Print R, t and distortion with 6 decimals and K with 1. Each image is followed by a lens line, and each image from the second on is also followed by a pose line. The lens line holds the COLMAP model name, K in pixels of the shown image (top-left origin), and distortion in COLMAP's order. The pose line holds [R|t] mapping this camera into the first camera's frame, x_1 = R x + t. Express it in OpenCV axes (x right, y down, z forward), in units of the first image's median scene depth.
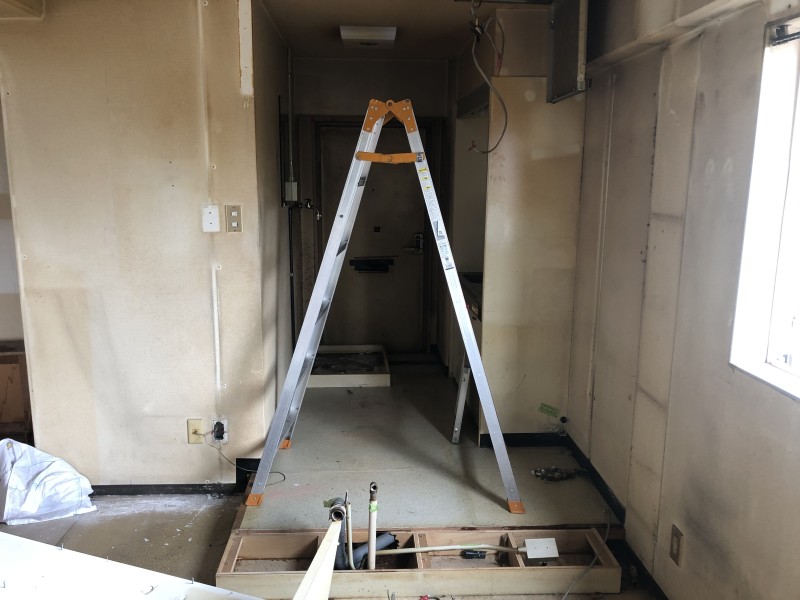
lens RADIAL K [[660.1, 0, 400.0], [0, 660.1, 300.0], [0, 0, 1]] dist [-0.001431, -0.007749]
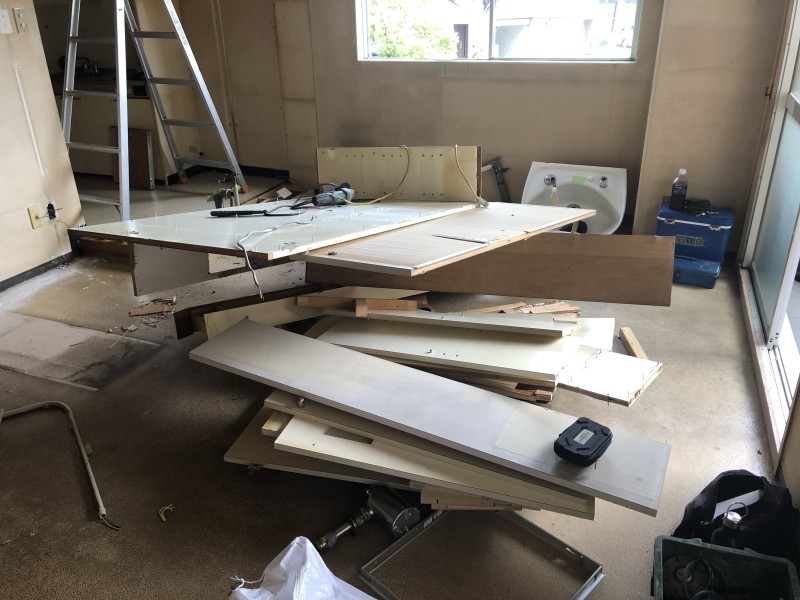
lens RADIAL K [[660.1, 0, 400.0], [0, 660.1, 300.0], [0, 0, 1]] dist [-0.001431, -0.007749]
pose [[0.402227, -0.401939, 0.822593, -1.082386], [0.196260, 0.915445, 0.351343, 0.049764], [-0.894257, 0.020123, 0.447101, -0.102573]]
